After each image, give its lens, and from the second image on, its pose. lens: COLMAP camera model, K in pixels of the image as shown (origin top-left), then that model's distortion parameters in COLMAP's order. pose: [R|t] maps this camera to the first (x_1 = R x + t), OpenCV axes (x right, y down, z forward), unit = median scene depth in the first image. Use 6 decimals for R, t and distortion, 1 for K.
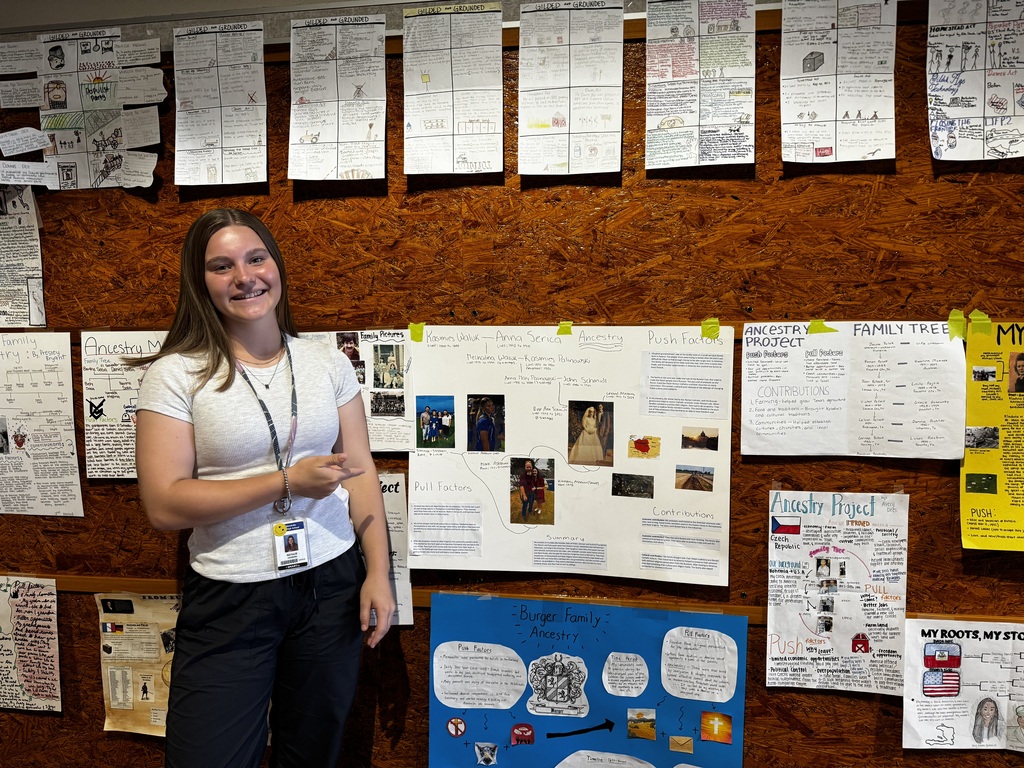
lens RADIAL K [[733.4, 0, 515.8], [0, 733.4, 393.1], [0, 0, 1]] dist [0.019520, -0.030585]
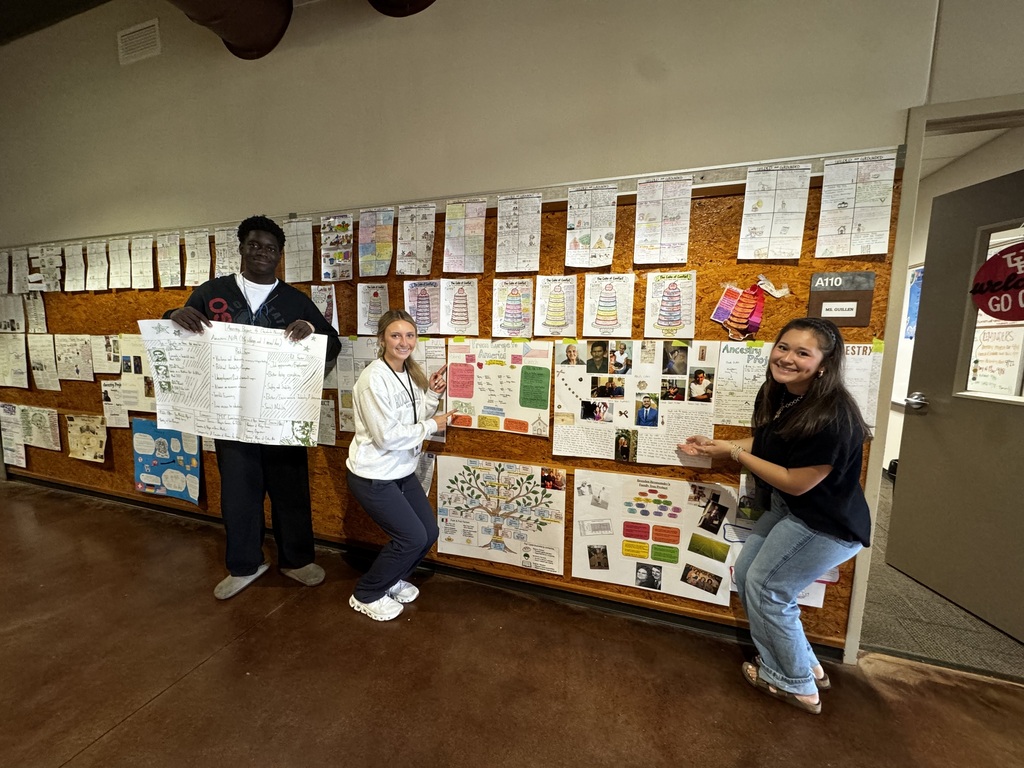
lens RADIAL K [[402.3, 0, 512.2], [0, 402.3, 394.3], [0, 0, 1]] dist [-0.003954, 0.000037]
pose [[0.984207, 0.046230, -0.170876, 1.870099], [-0.040808, 0.998550, 0.035107, 0.040365], [0.172252, -0.027579, 0.984667, -0.457460]]
